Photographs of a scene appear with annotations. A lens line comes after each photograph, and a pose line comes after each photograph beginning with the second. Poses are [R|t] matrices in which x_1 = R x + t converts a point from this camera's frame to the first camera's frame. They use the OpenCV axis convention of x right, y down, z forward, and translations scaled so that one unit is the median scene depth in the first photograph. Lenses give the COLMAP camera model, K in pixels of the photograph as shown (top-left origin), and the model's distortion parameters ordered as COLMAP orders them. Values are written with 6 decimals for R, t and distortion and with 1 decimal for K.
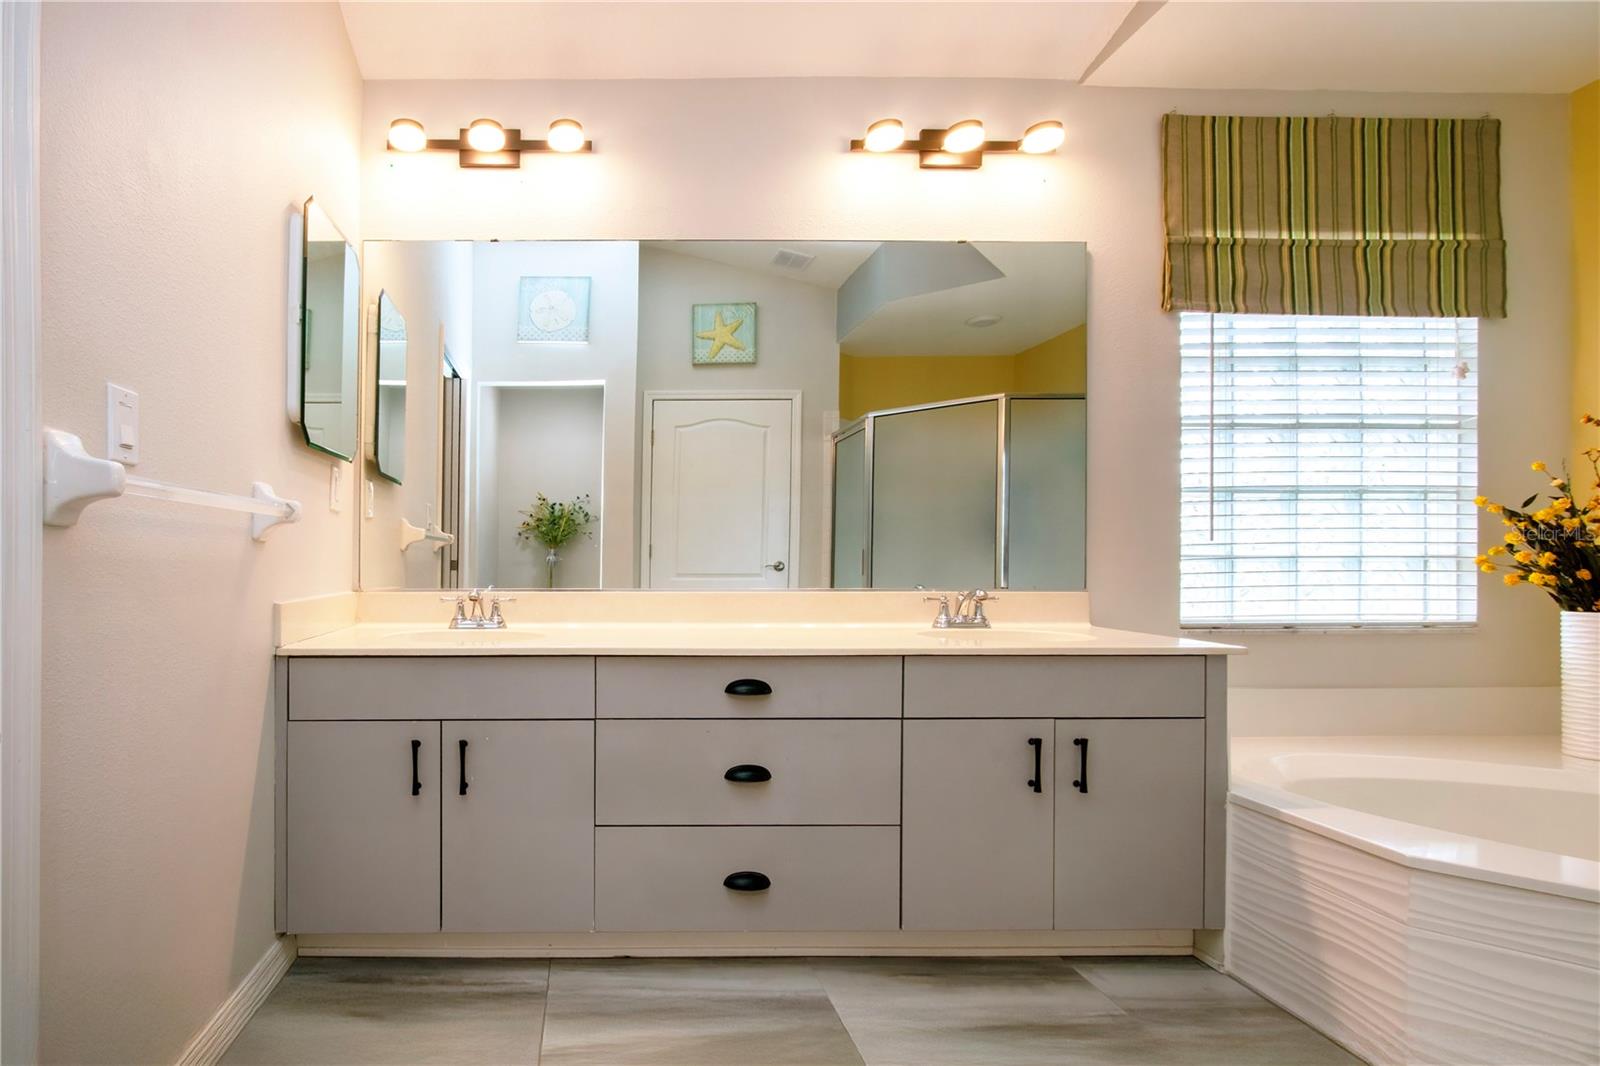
lens RADIAL K [[734.0, 0, 570.0], [0, 734.0, 562.7], [0, 0, 1]] dist [-0.016091, 0.001512]
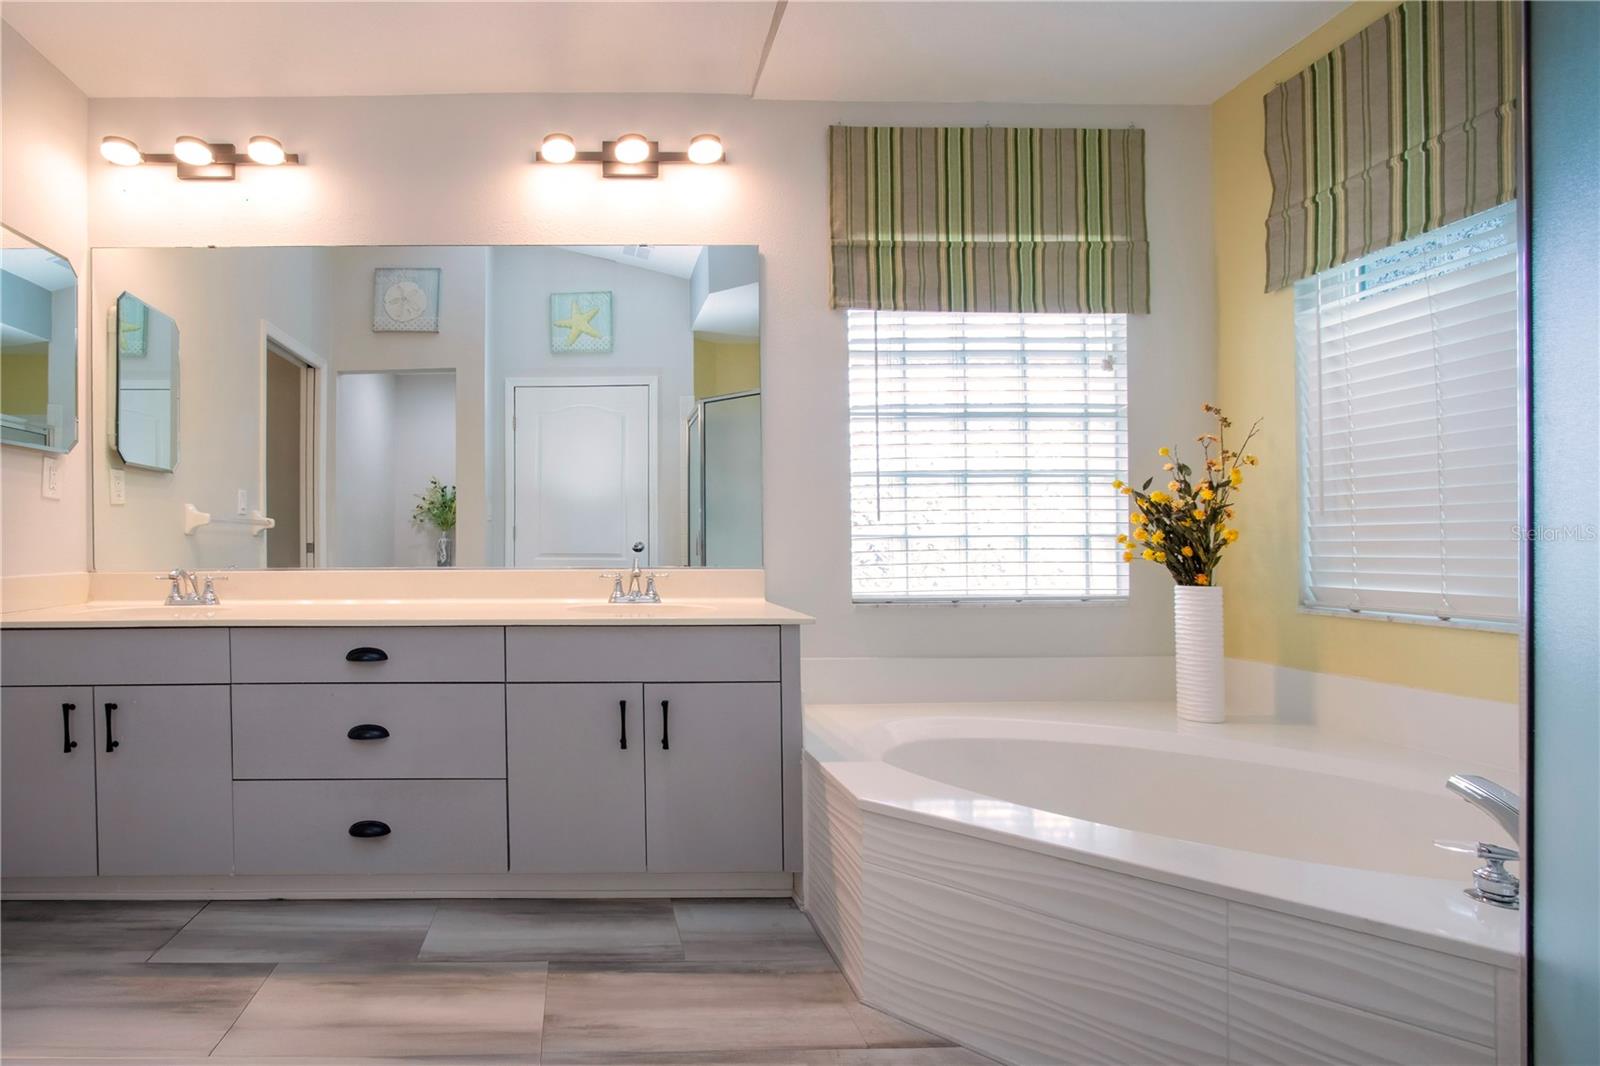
lens RADIAL K [[738.1, 0, 589.5], [0, 738.1, 551.5], [0, 0, 1]] dist [-0.013141, 0.000713]
pose [[0.999942, -0.003713, 0.010141, 0.450247], [0.003622, 0.999953, 0.008971, 0.002961], [-0.010174, -0.008934, 0.999908, -0.095634]]
